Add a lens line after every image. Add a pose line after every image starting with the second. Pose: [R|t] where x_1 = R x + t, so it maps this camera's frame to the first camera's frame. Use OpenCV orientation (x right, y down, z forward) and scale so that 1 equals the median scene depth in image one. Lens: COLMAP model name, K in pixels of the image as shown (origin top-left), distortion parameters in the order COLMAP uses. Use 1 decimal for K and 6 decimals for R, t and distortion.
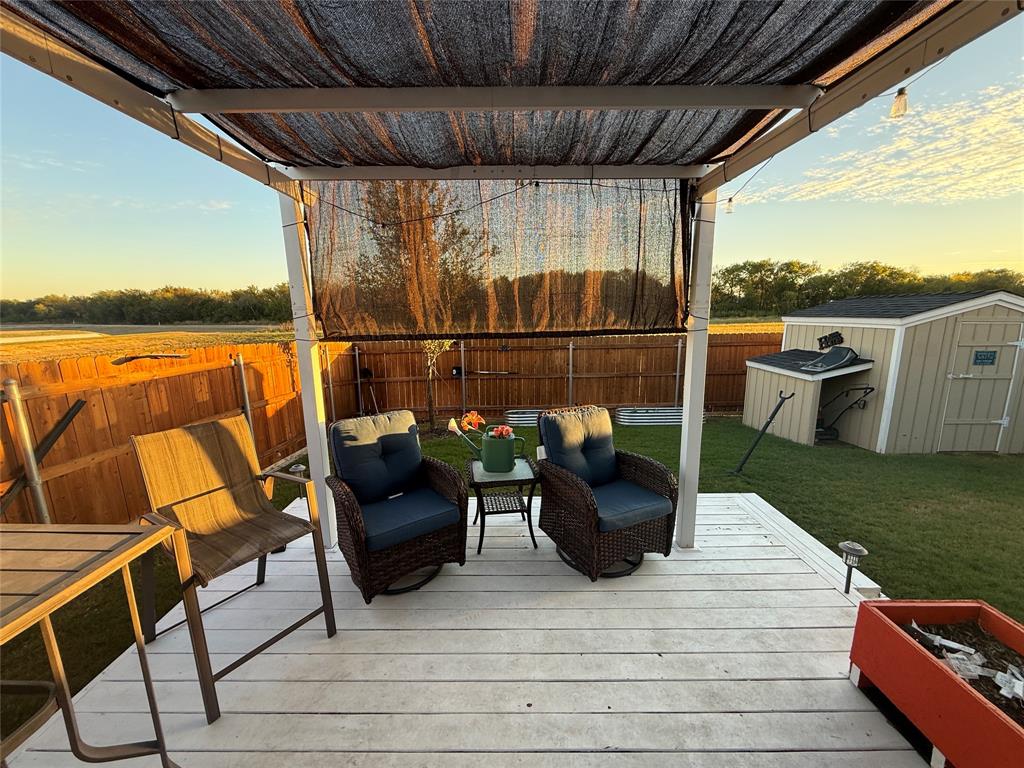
lens RADIAL K [[408.9, 0, 510.9], [0, 408.9, 384.5], [0, 0, 1]] dist [-0.000209, -0.000181]
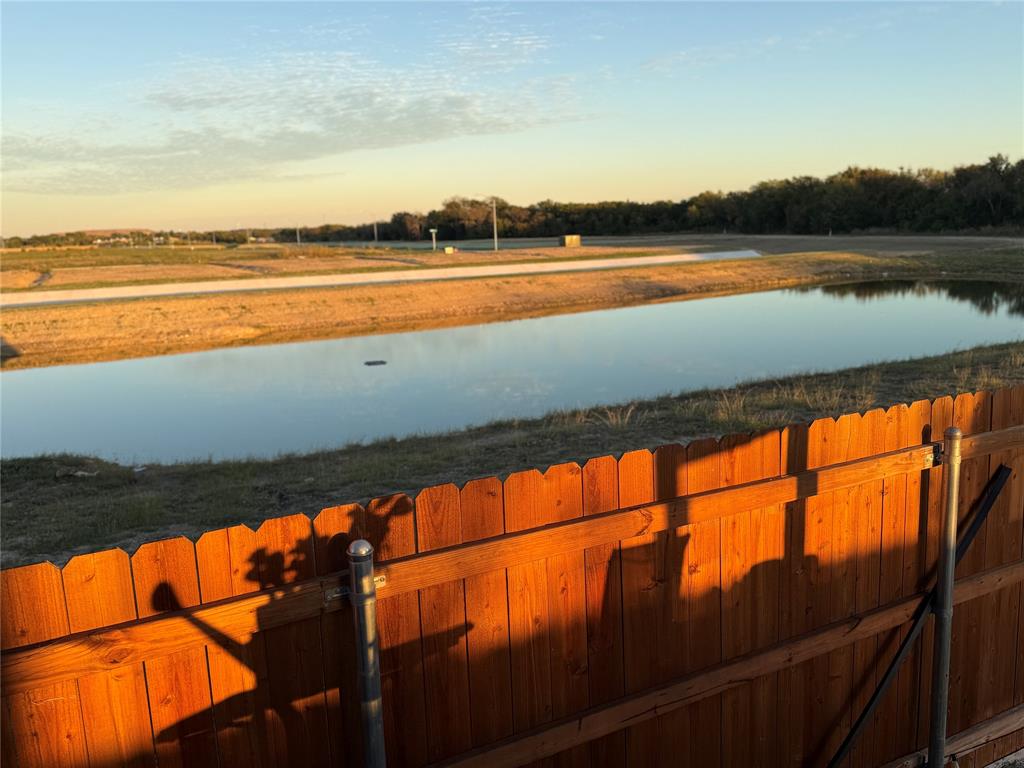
lens RADIAL K [[840.6, 0, 504.4], [0, 840.6, 387.6], [0, 0, 1]] dist [0.116059, -0.214858]
pose [[0.489185, 0.155606, -0.858187, -0.212790], [-0.127005, 0.986177, 0.106418, -0.045459], [0.862884, 0.056936, 0.502185, -0.049046]]
